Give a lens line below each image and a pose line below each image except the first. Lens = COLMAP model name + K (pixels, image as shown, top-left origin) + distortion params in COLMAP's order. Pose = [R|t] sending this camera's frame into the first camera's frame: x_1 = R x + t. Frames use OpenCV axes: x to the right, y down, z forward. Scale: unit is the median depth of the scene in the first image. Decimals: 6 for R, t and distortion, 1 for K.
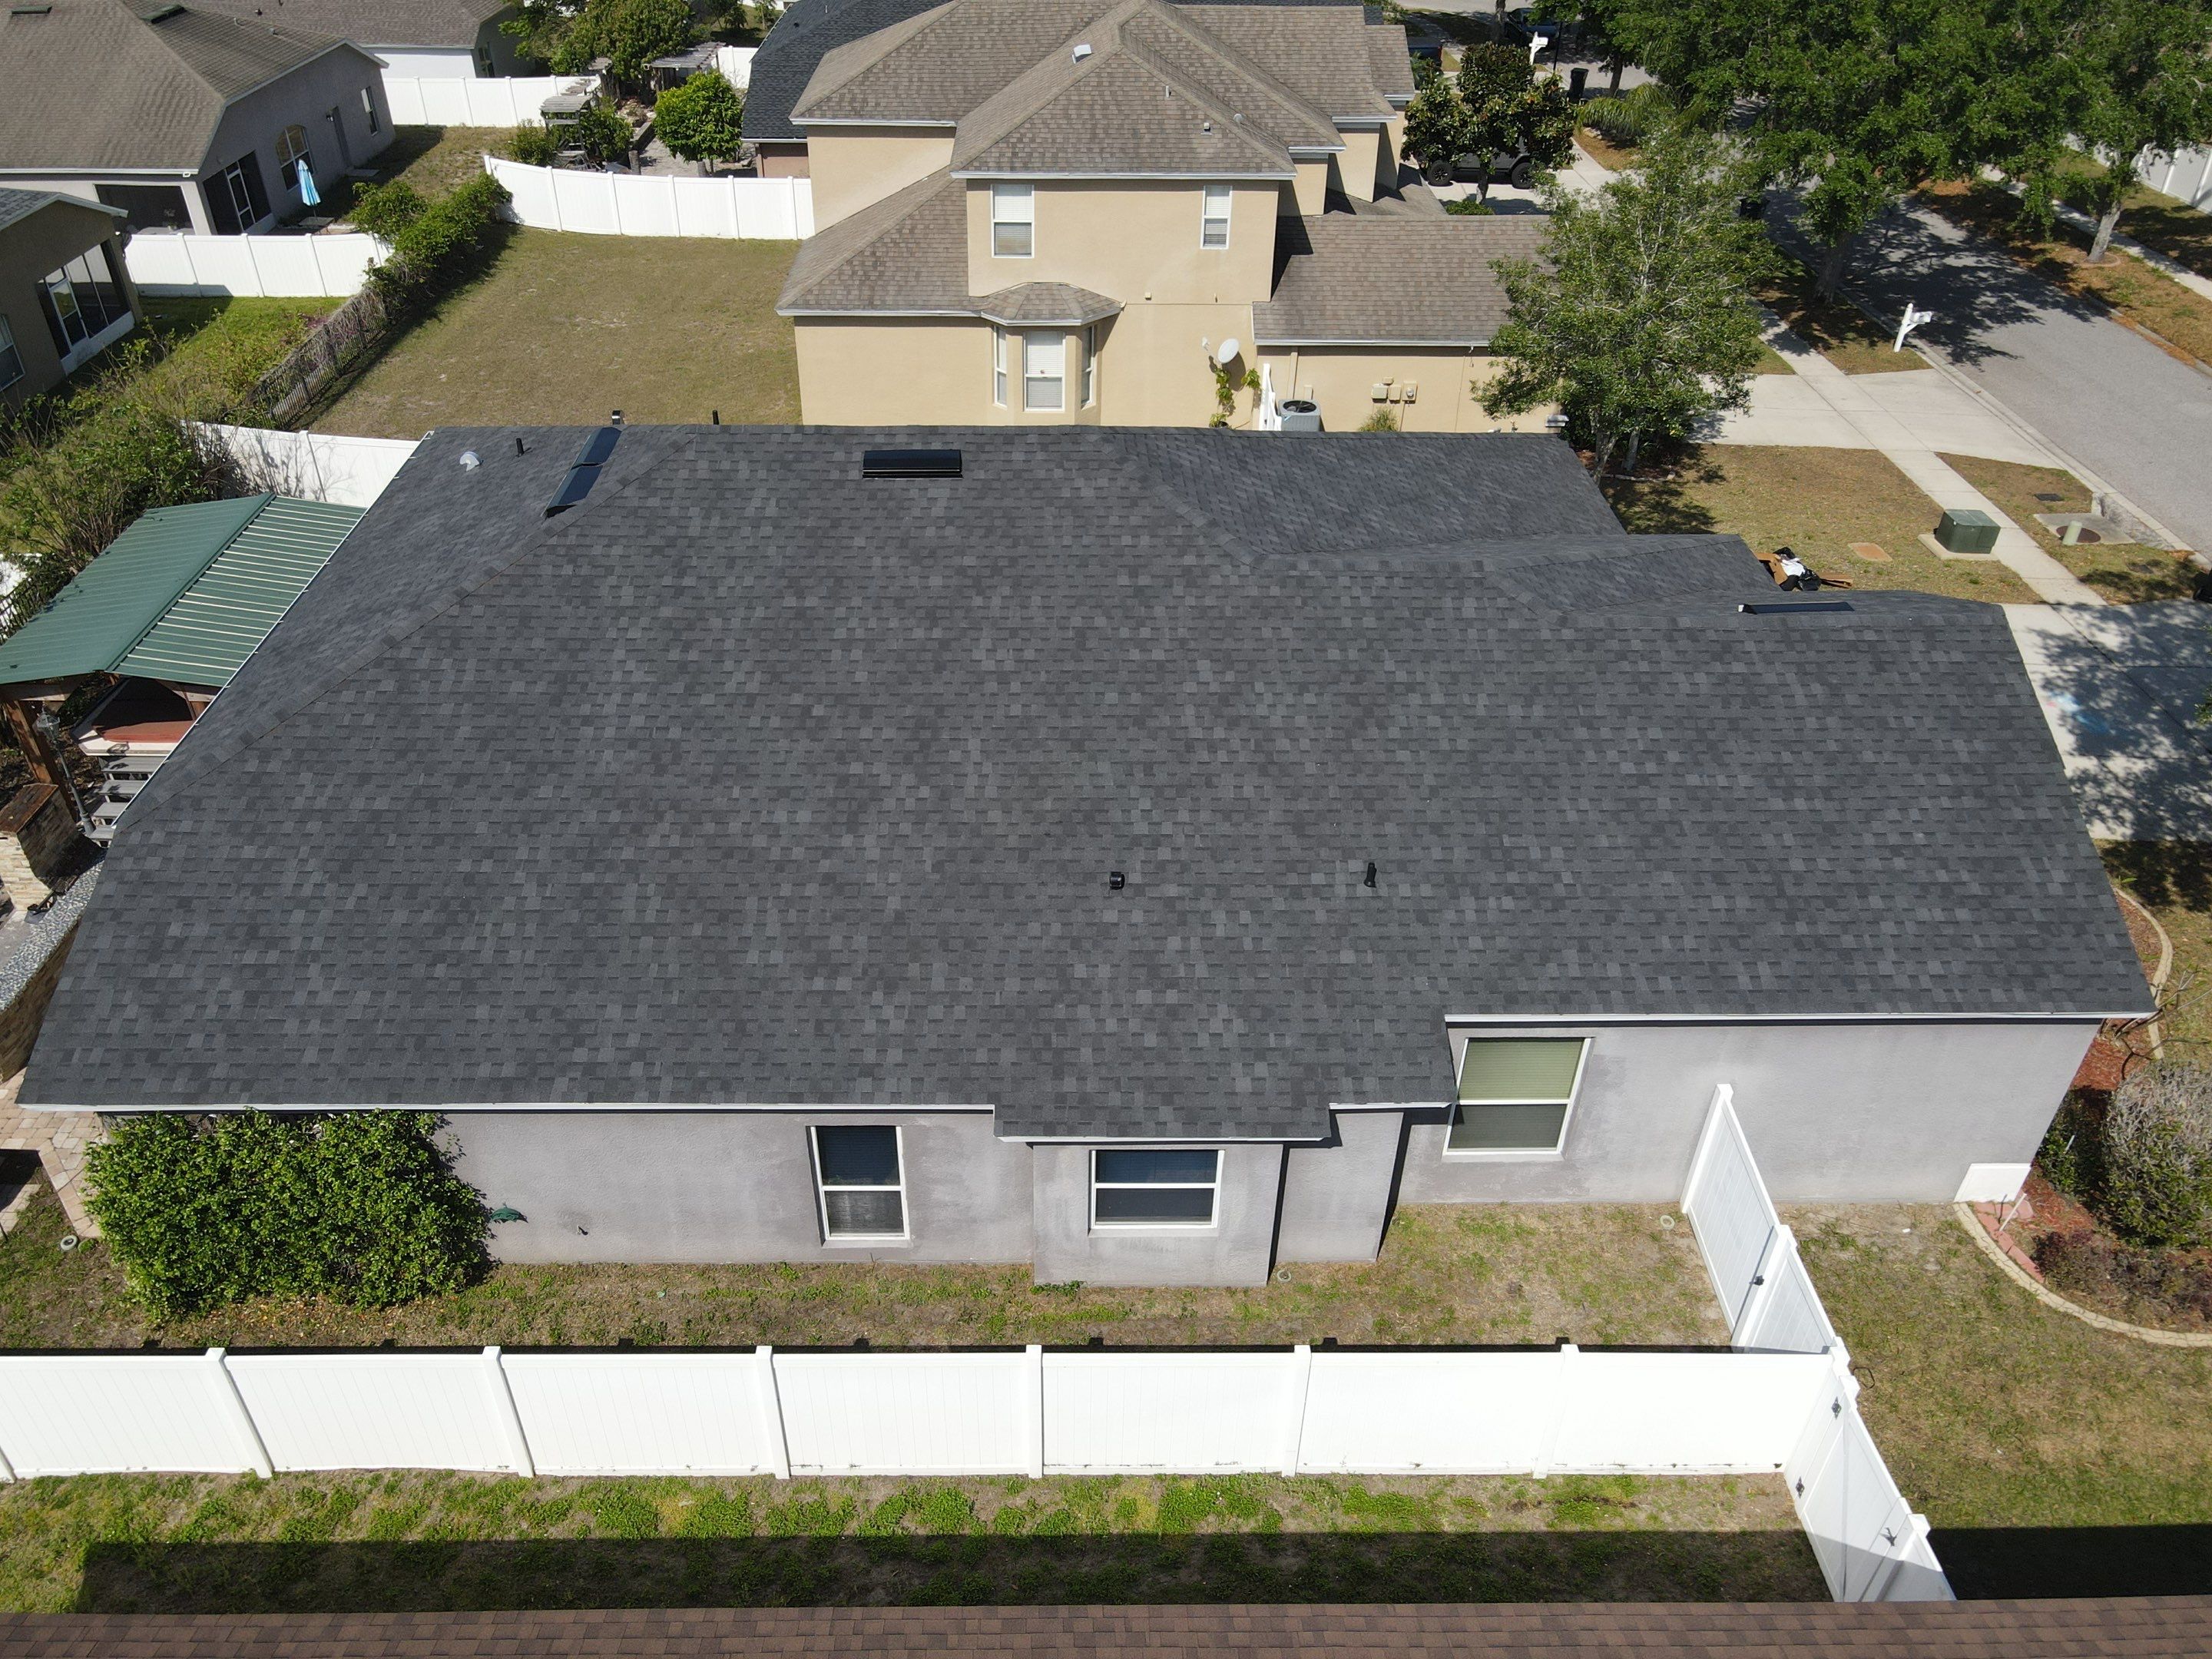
lens RADIAL K [[1619.3, 0, 1074.4], [0, 1619.3, 824.0], [0, 0, 1]] dist [0.007417, 0.006863]
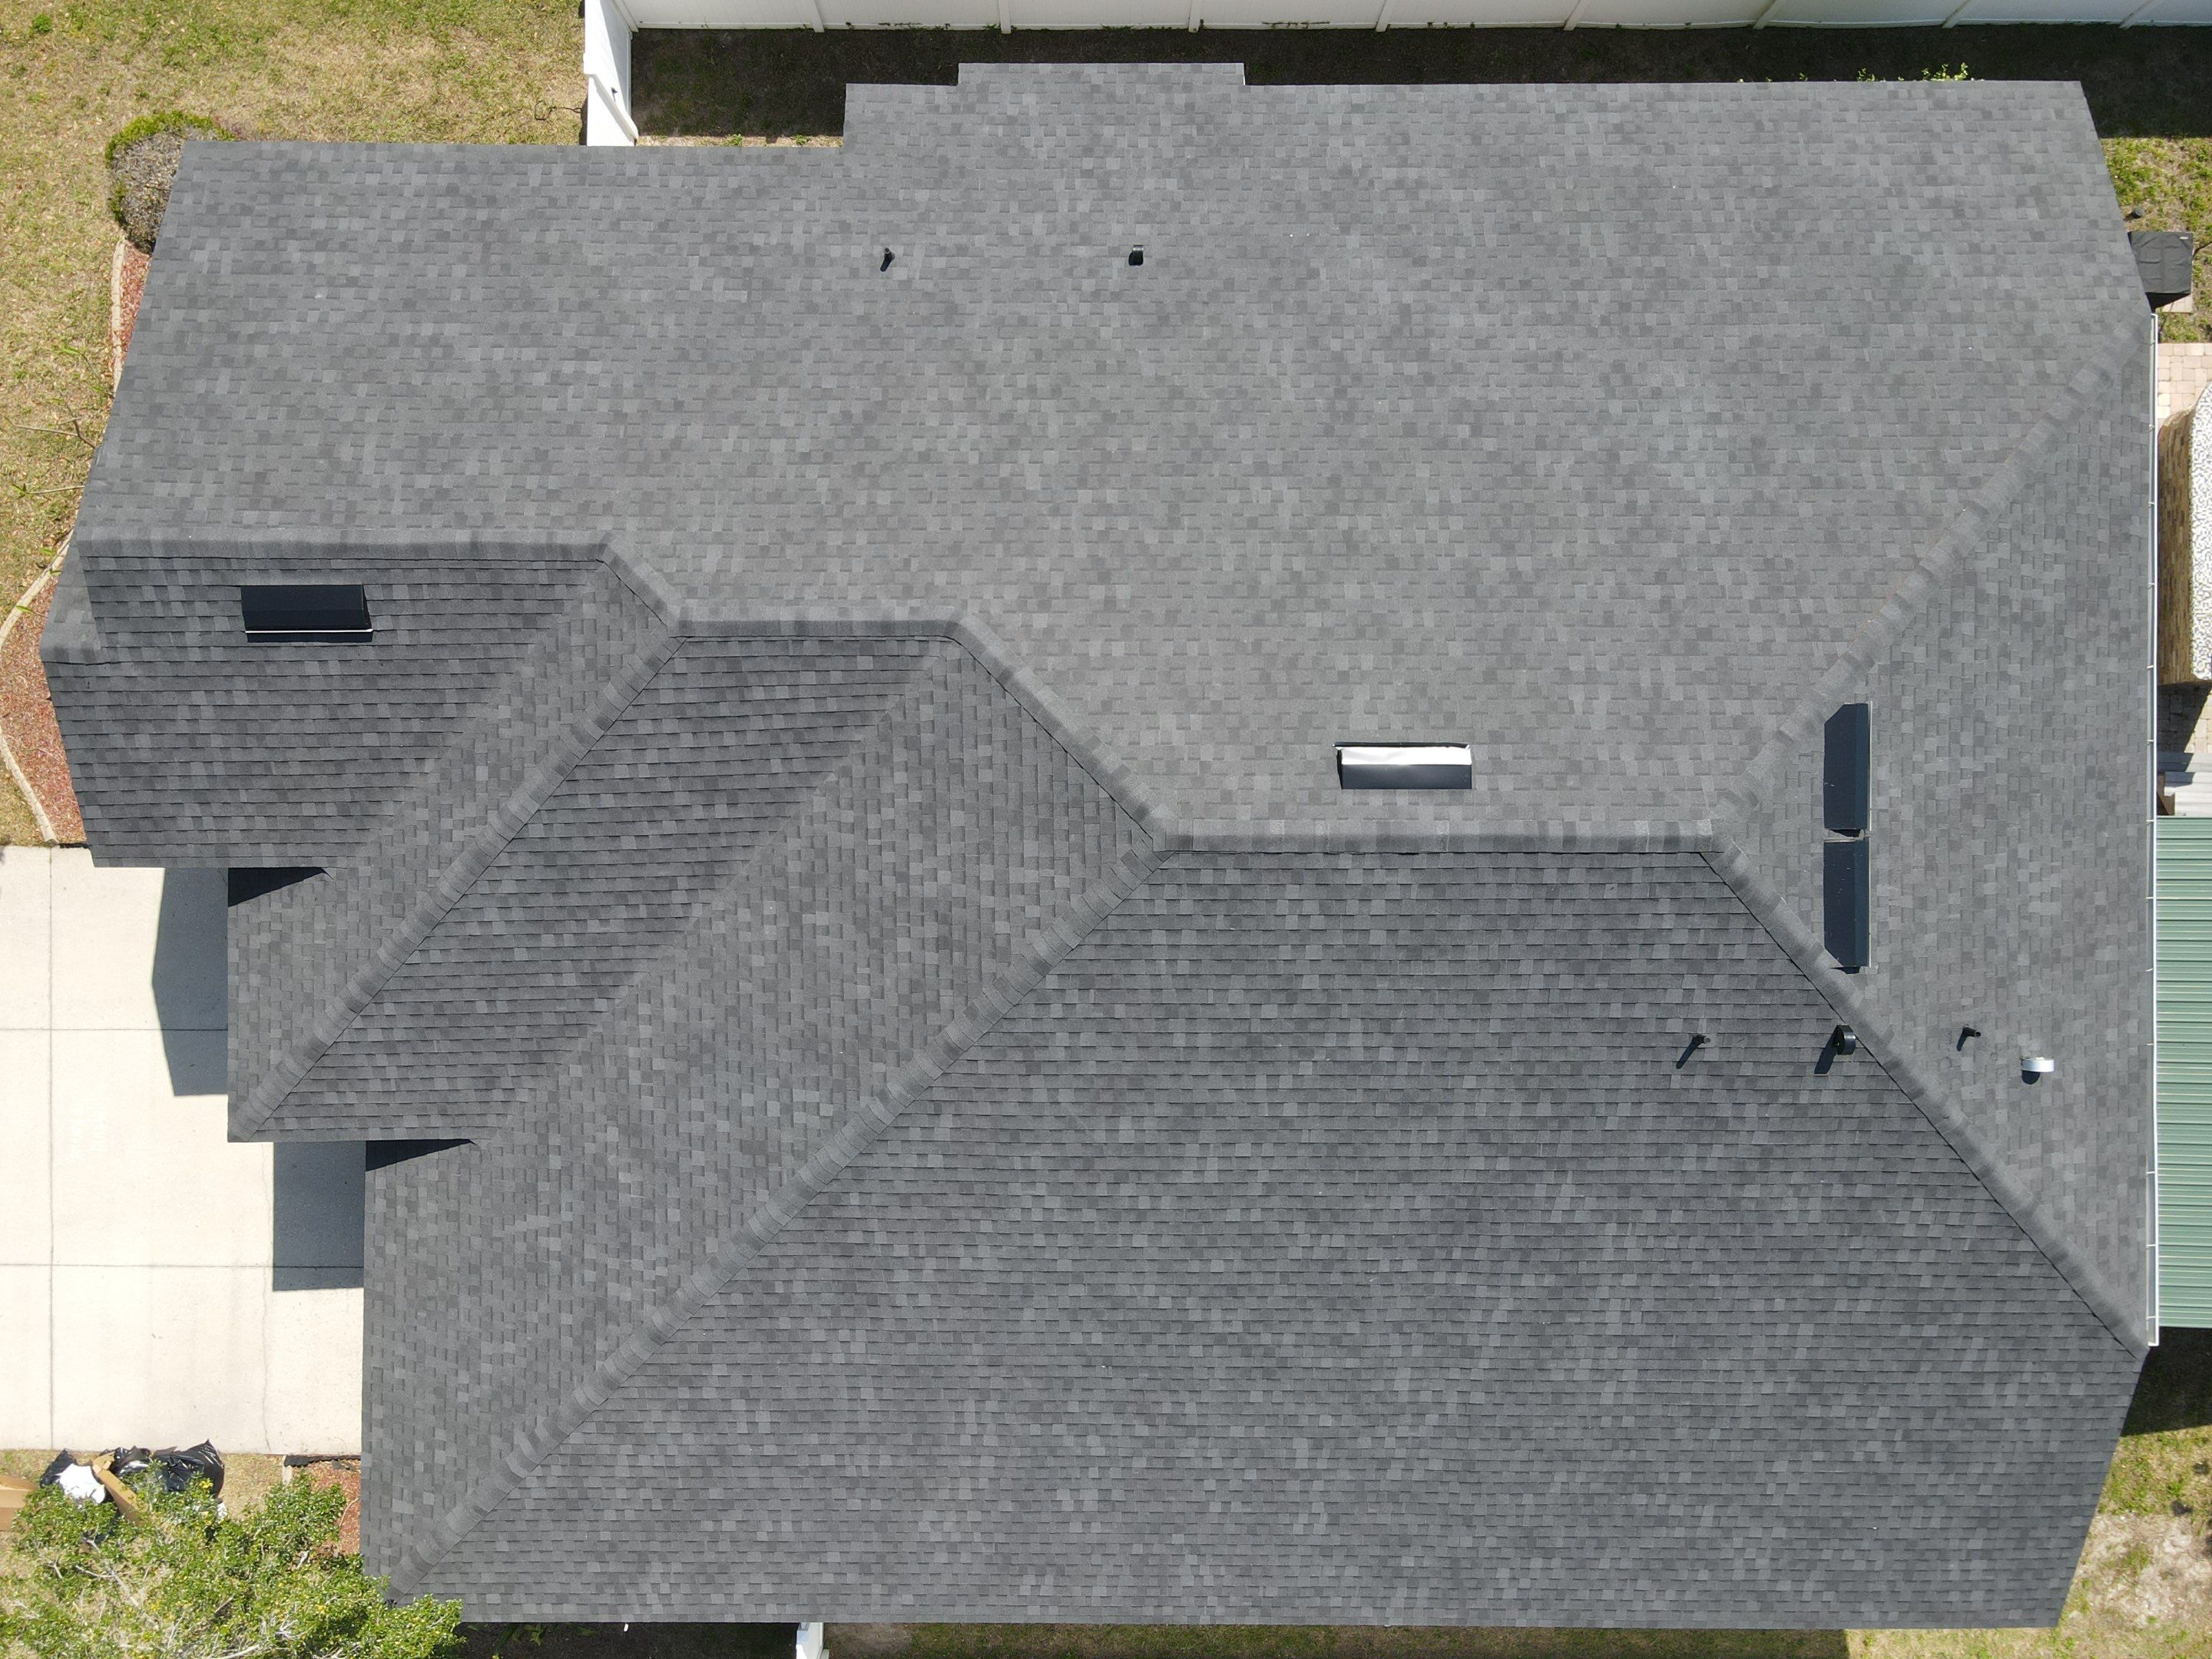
lens RADIAL K [[1619.3, 0, 1076.6], [0, 1619.3, 815.0], [0, 0, 1]] dist [0.007417, 0.006863]
pose [[-0.999919, -0.012698, 0.001104, 0.054324], [0.008258, -0.579424, 0.814985, -0.926806], [-0.009709, 0.814928, 0.579481, 0.645513]]
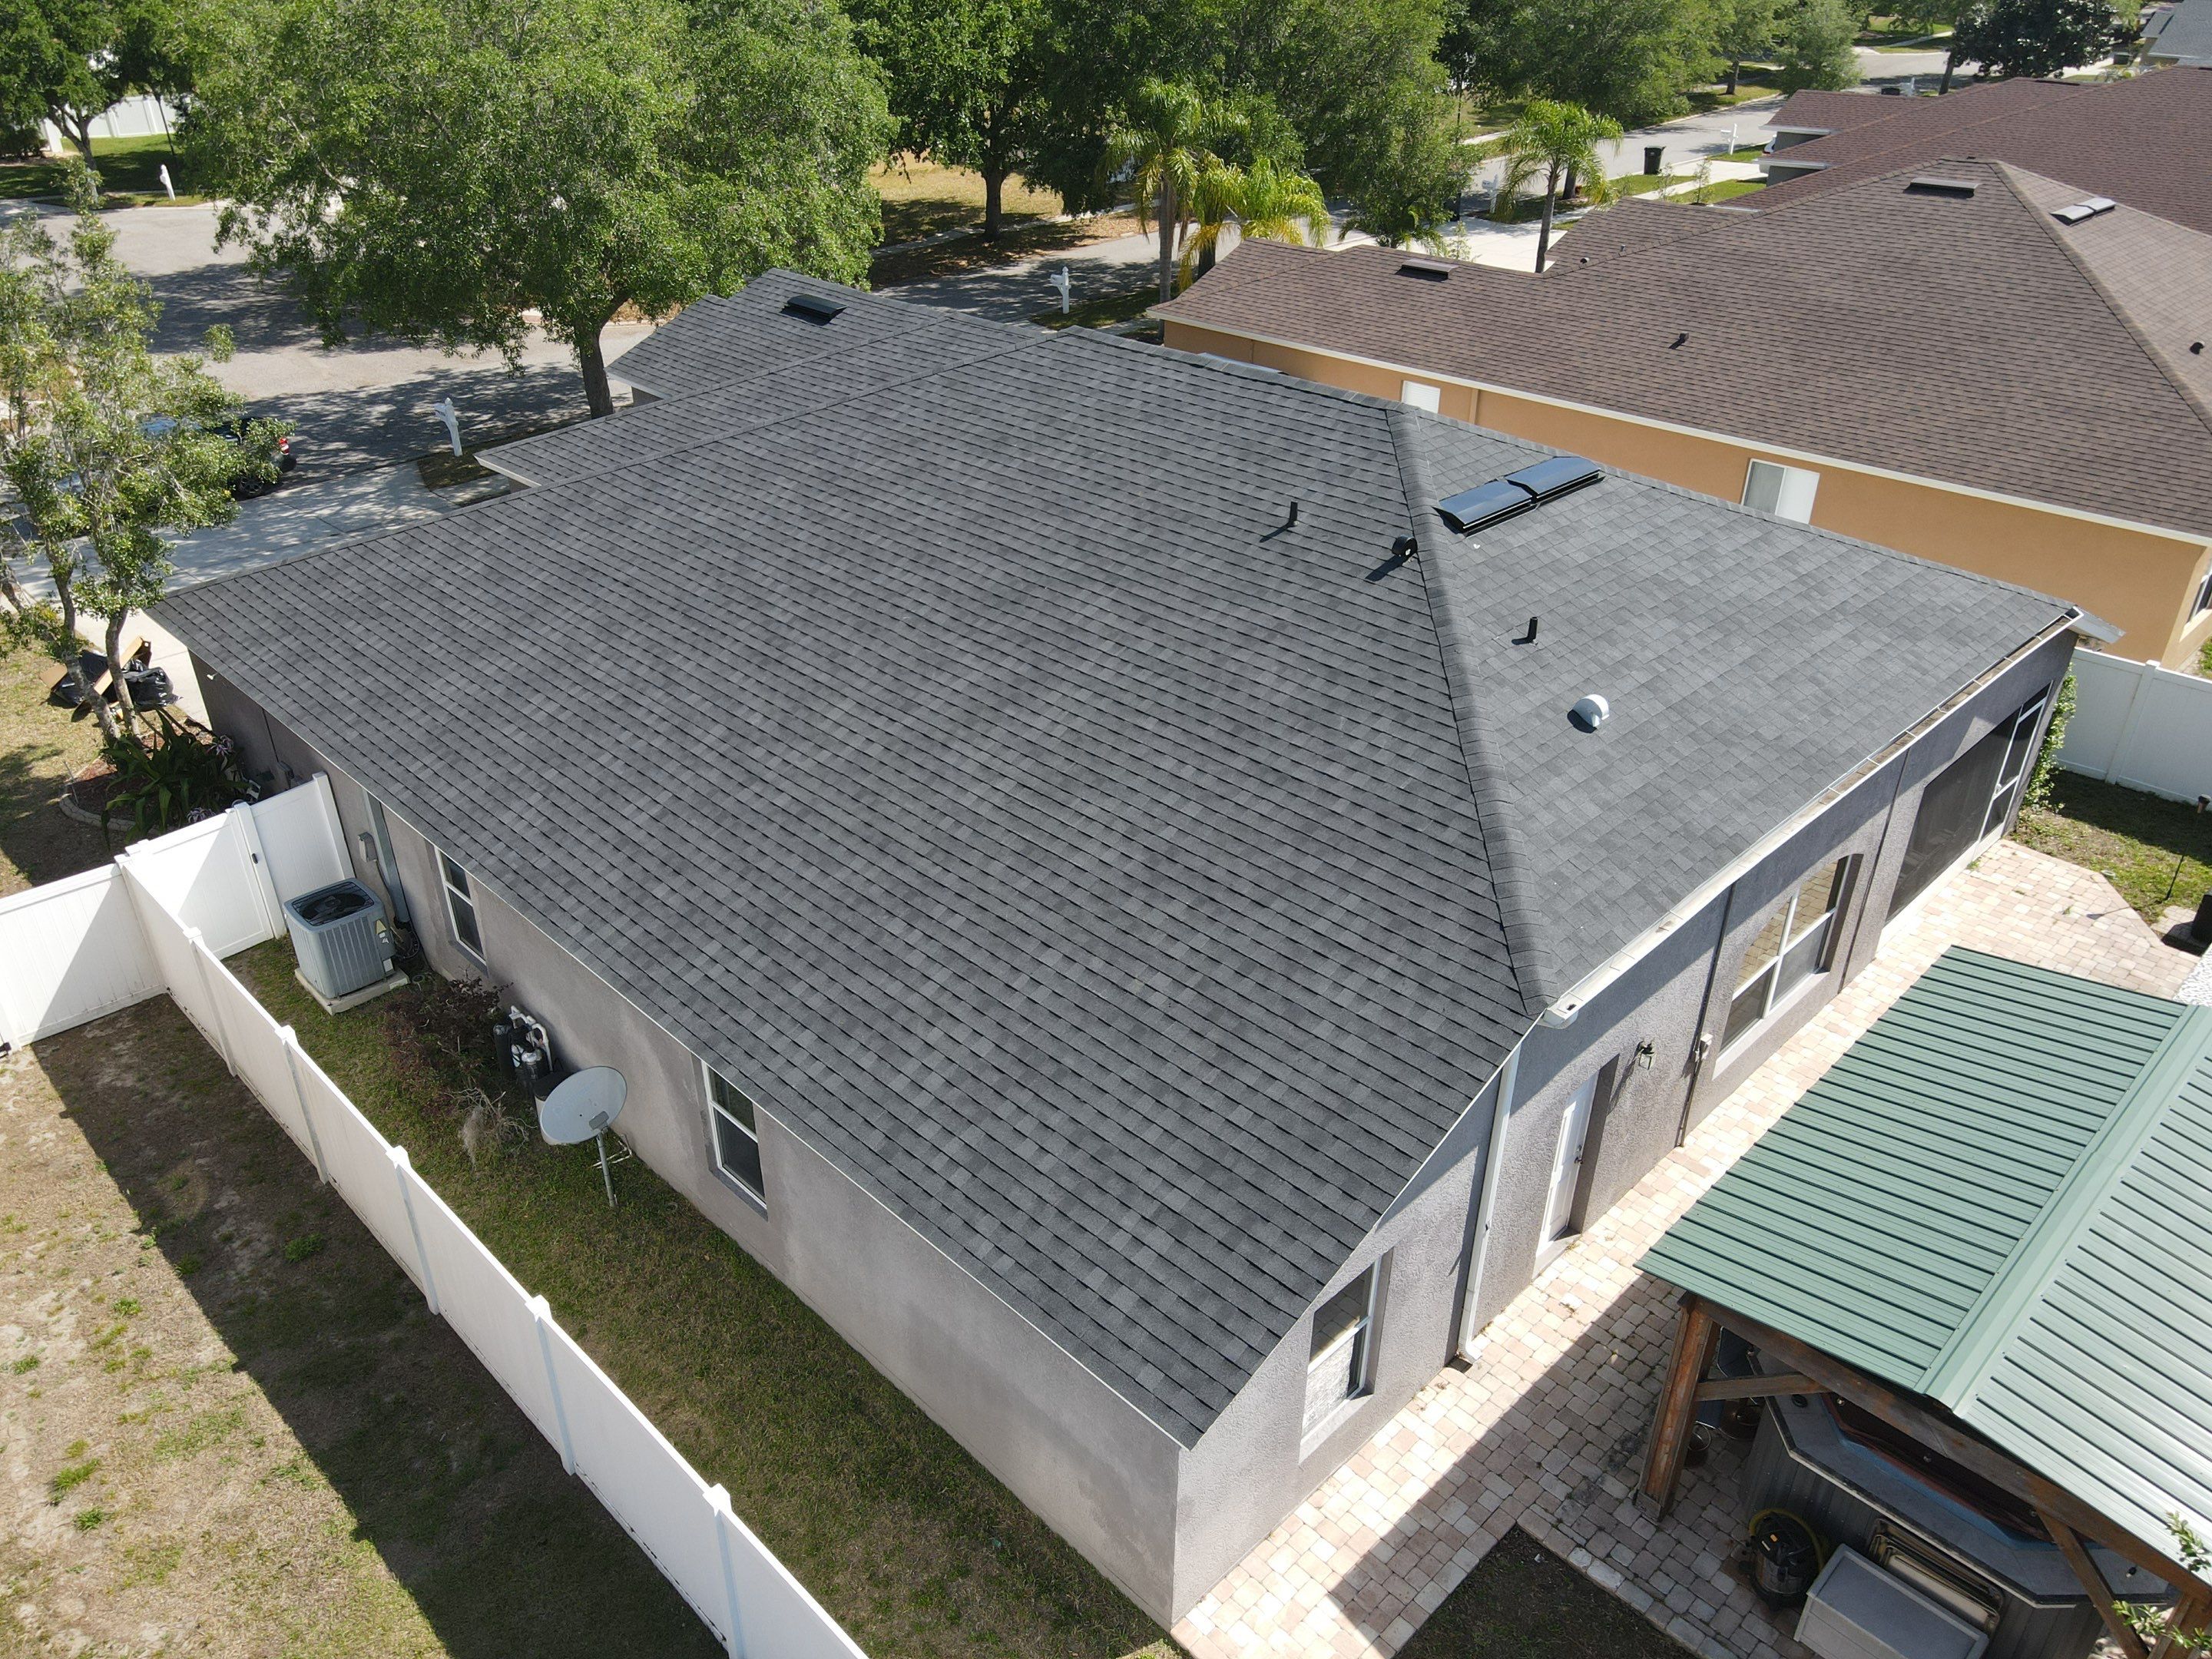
lens RADIAL K [[1619.3, 0, 1088.4], [0, 1619.3, 829.7], [0, 0, 1]] dist [0.007417, 0.006863]
pose [[-0.693254, -0.366094, 0.620785, -0.799459], [0.415762, 0.500431, 0.759415, -0.930642], [-0.588677, 0.784566, -0.194718, 1.594995]]
